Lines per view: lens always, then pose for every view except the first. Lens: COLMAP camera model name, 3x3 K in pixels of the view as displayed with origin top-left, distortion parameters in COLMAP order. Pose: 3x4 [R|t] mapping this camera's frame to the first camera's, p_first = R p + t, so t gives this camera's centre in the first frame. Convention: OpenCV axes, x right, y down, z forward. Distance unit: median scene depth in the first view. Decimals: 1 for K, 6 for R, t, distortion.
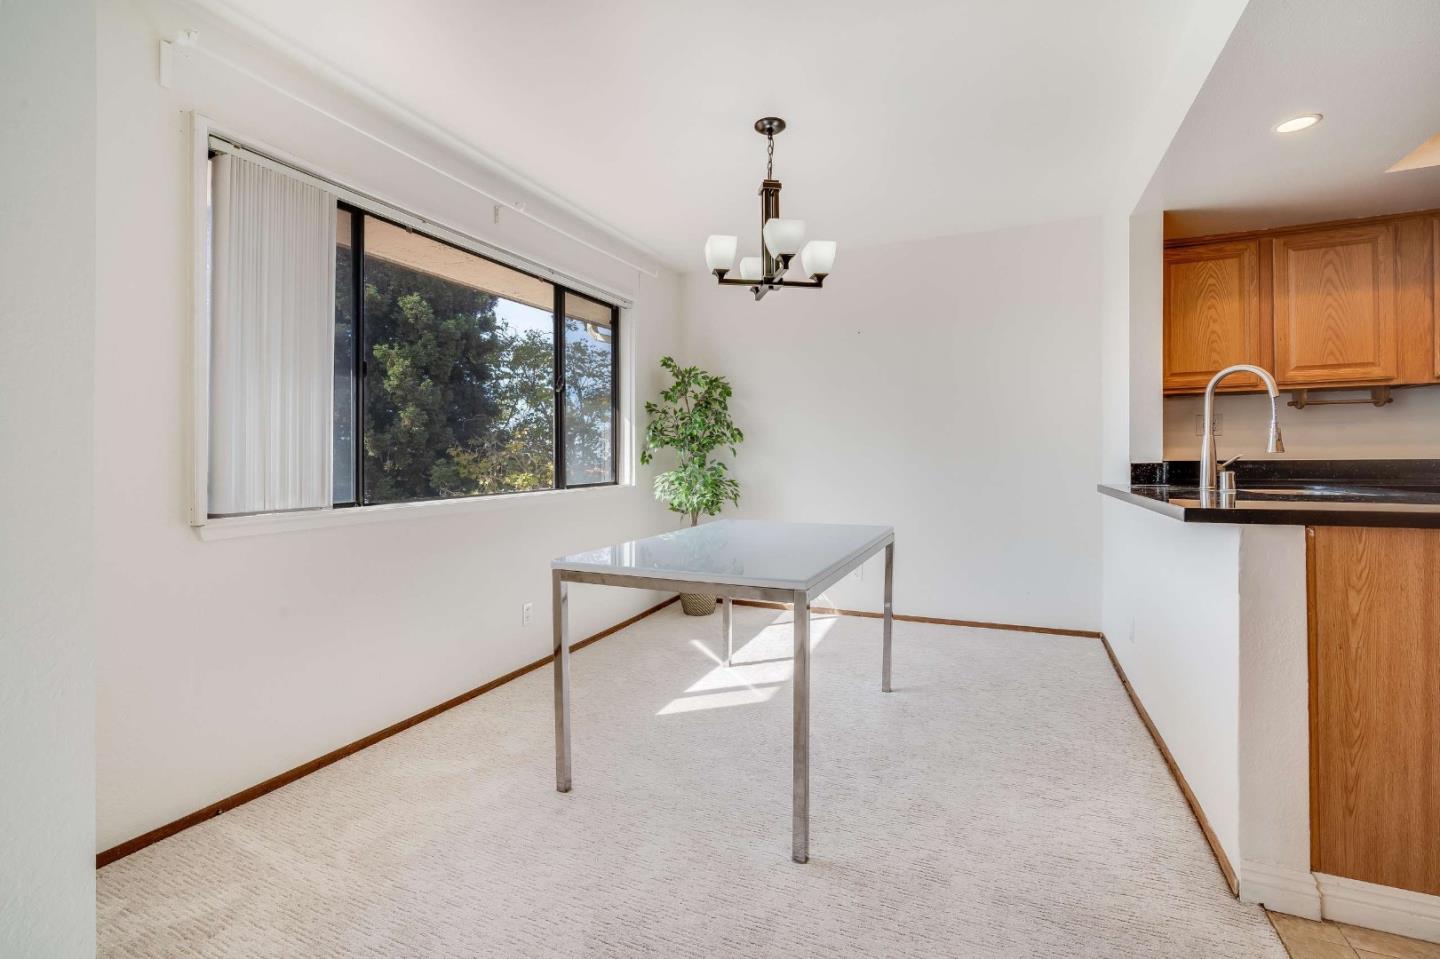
lens RADIAL K [[633.9, 0, 713.4], [0, 633.9, 481.1], [0, 0, 1]] dist [-0.013390, 0.005754]
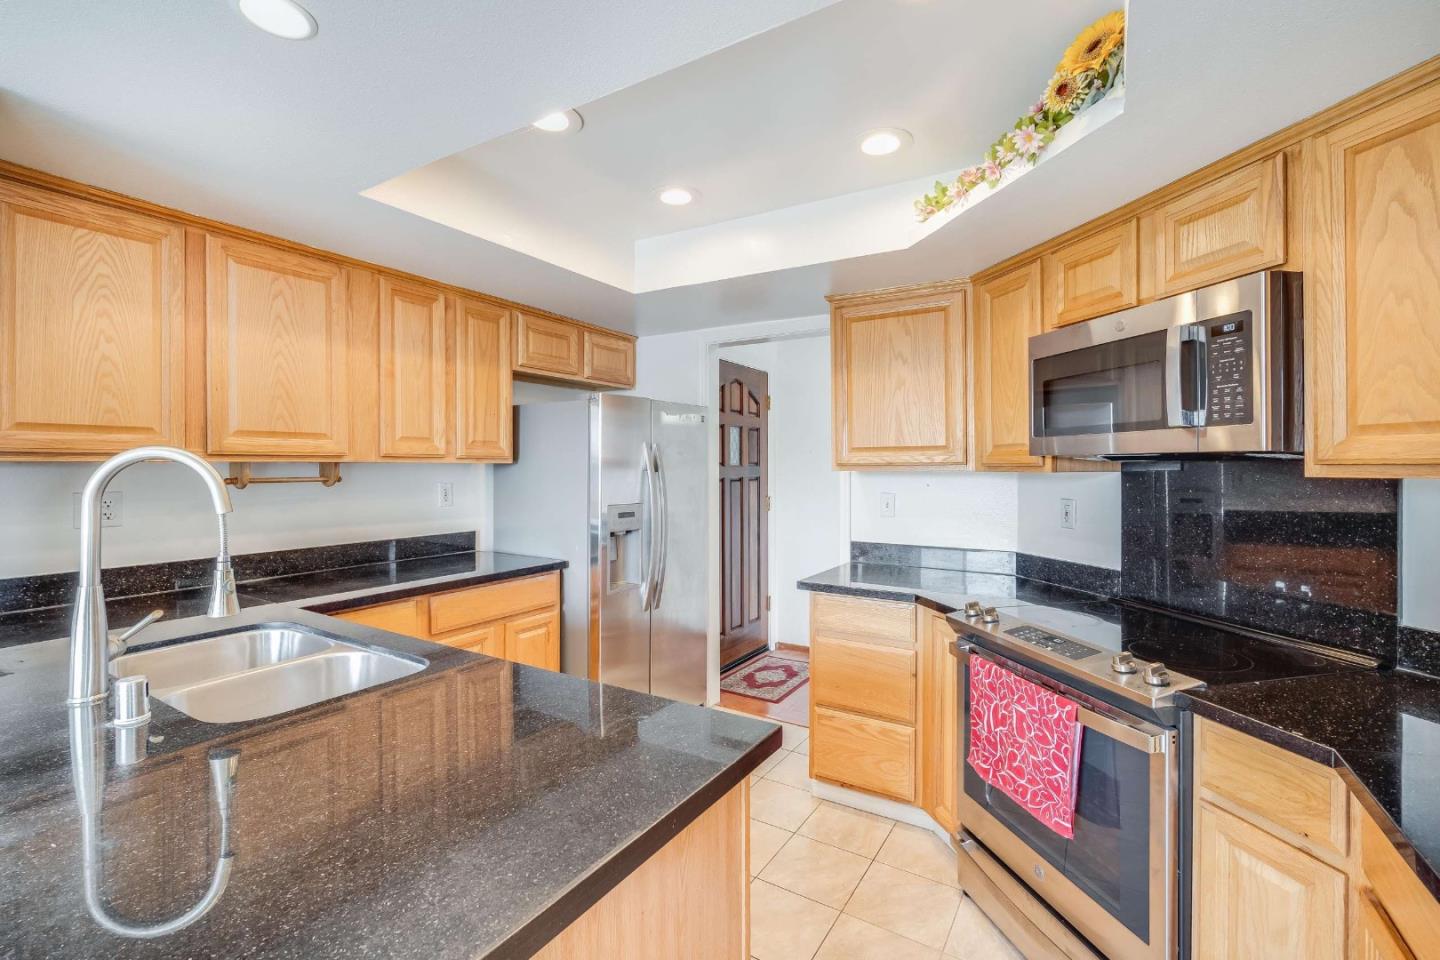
lens RADIAL K [[633.9, 0, 721.4], [0, 633.9, 462.0], [0, 0, 1]] dist [-0.013390, 0.005754]
pose [[0.154256, 0.000526, 0.988031, 0.326519], [-0.007142, 0.999974, 0.000583, -0.153247], [-0.988005, -0.007146, 0.154256, 0.369834]]
